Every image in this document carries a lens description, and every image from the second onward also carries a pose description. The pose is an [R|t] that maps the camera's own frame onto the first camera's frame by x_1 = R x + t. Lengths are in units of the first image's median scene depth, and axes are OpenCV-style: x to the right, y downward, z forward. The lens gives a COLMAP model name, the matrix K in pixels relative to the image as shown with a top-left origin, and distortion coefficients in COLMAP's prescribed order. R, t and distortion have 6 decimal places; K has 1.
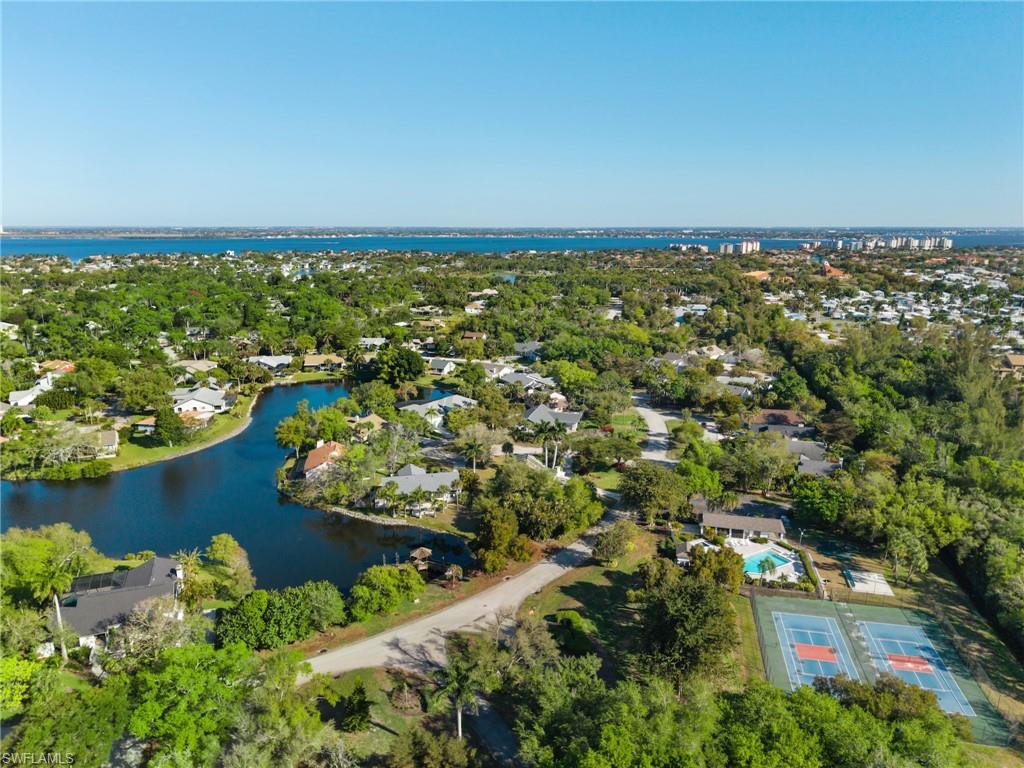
lens RADIAL K [[688.0, 0, 512.0], [0, 688.0, 384.0], [0, 0, 1]] dist [0.003909, 0.000248]
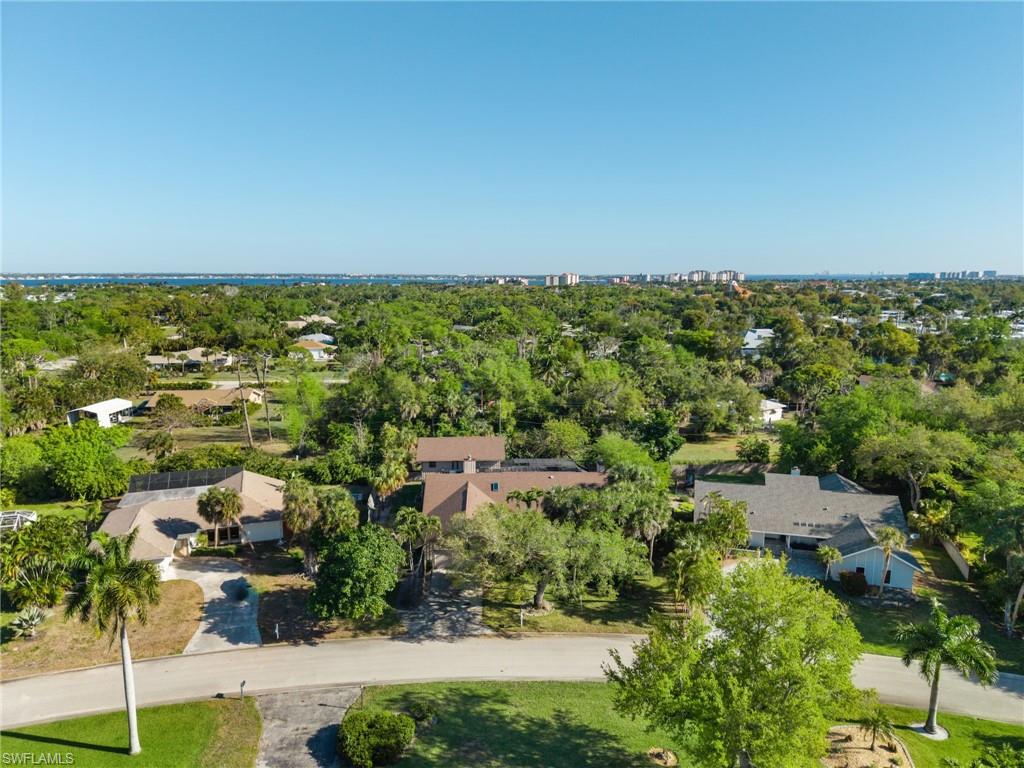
lens RADIAL K [[688.0, 0, 512.0], [0, 688.0, 384.0], [0, 0, 1]] dist [0.003909, 0.000248]
pose [[0.944067, -0.046978, 0.326390, -0.075647], [0.067672, 0.996334, -0.052332, -0.056223], [-0.322735, 0.071493, 0.943785, 0.534162]]
